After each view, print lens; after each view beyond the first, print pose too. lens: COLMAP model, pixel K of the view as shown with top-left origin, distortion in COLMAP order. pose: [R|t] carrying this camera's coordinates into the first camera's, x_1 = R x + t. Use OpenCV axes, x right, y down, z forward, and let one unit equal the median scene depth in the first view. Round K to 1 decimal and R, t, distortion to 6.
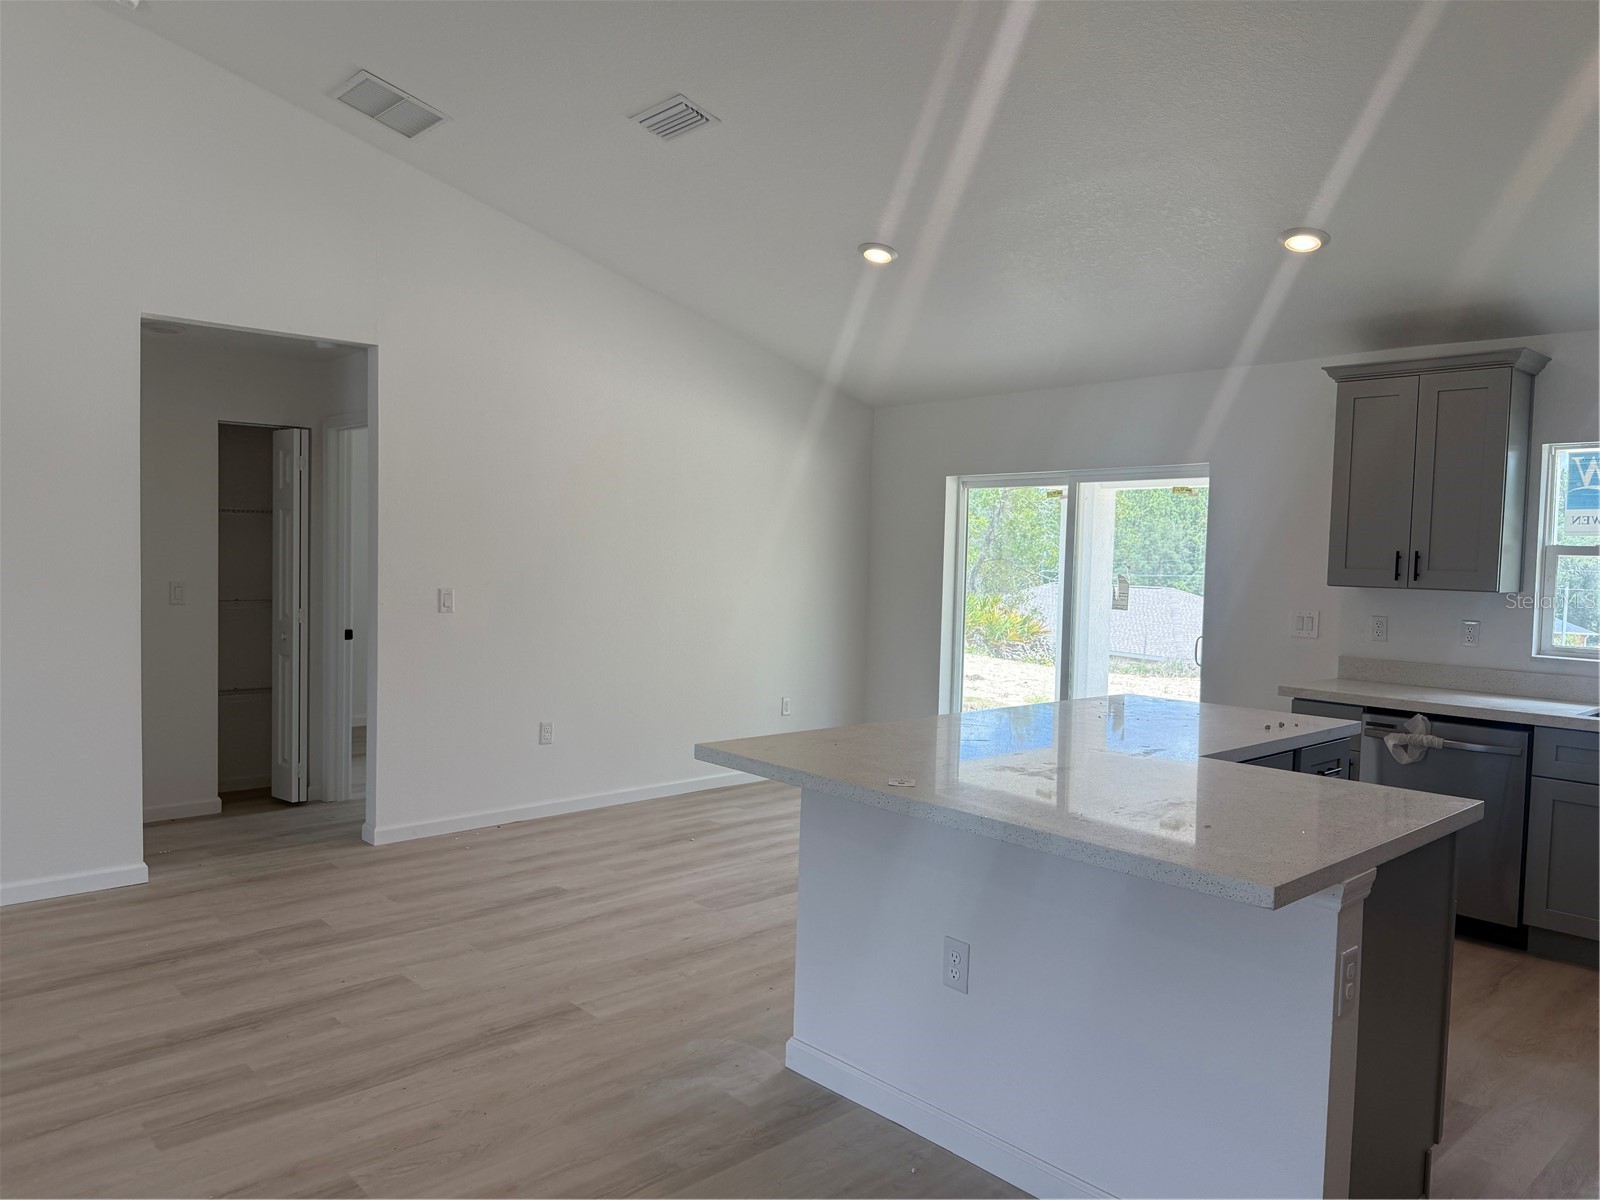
lens RADIAL K [[1163.9, 0, 800.0], [0, 1163.9, 600.0], [0, 0, 1]] dist [0.091429, -0.105939]
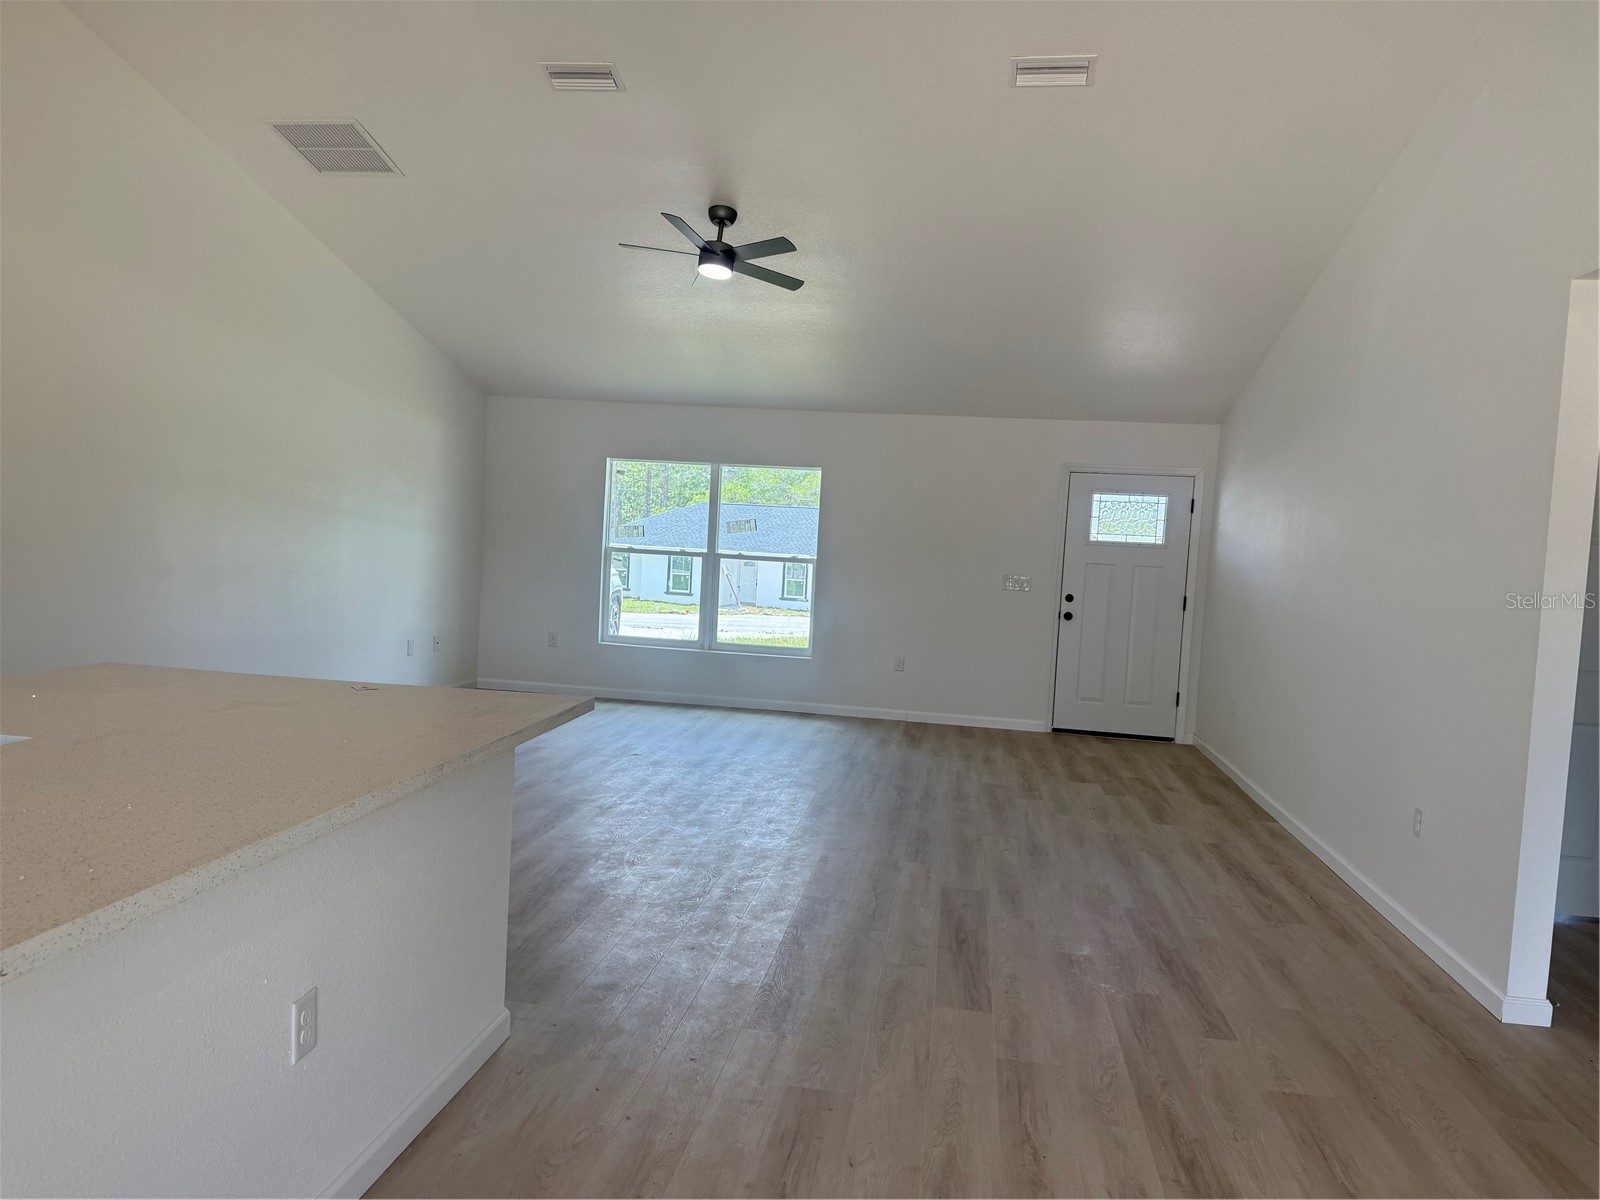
lens RADIAL K [[1163.9, 0, 800.0], [0, 1163.9, 600.0], [0, 0, 1]] dist [0.091429, -0.105939]
pose [[-0.794161, -0.030361, -0.606949, 0.327311], [-0.095224, 0.992631, 0.074942, -0.053489], [0.600201, 0.117311, -0.791200, 1.509209]]
